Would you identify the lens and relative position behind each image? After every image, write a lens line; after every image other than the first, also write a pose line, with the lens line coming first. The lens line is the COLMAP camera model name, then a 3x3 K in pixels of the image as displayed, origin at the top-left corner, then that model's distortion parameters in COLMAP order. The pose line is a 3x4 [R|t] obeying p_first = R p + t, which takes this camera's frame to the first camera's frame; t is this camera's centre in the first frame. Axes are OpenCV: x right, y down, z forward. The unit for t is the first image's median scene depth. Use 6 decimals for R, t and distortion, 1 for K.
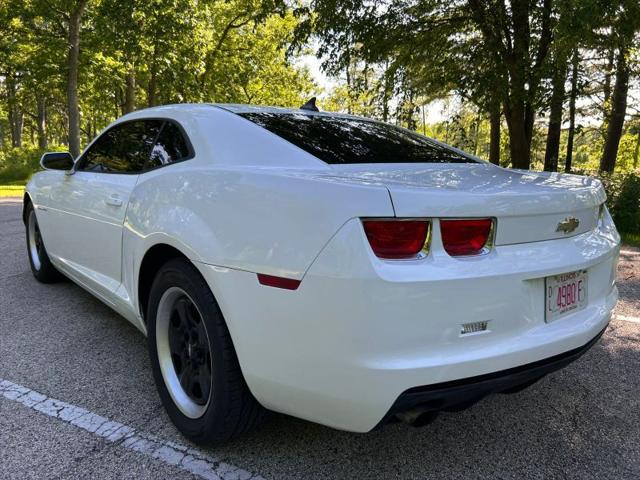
lens RADIAL K [[485.6, 0, 320.6], [0, 485.6, 242.7], [0, 0, 1]] dist [0.044022, -0.050660]
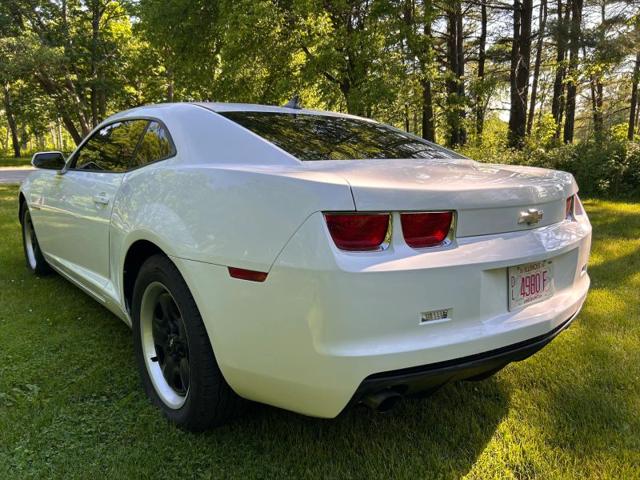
lens RADIAL K [[485.6, 0, 322.1], [0, 485.6, 239.0], [0, 0, 1]] dist [0.044022, -0.050660]
pose [[0.999932, -0.011010, -0.003753, 0.074824], [0.011008, 0.999939, -0.000574, 0.006887], [0.003759, 0.000533, 0.999993, -0.042429]]
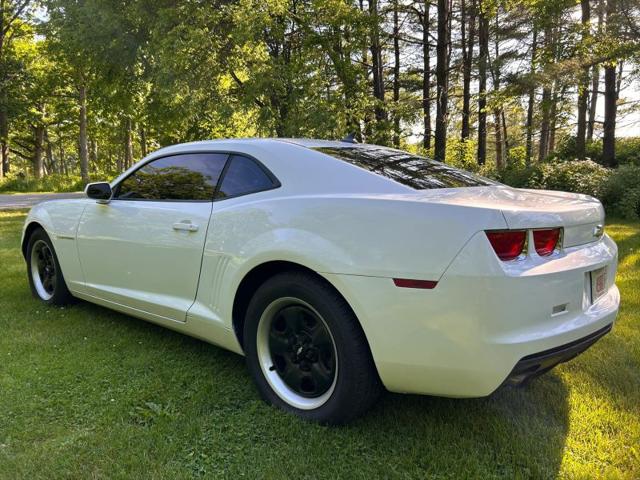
lens RADIAL K [[485.6, 0, 319.9], [0, 485.6, 237.8], [0, 0, 1]] dist [0.044022, -0.050660]
pose [[0.985564, -0.042648, 0.163841, -0.519413], [0.050127, 0.997868, -0.041784, 0.001305], [-0.161710, 0.049394, 0.985601, -0.222394]]
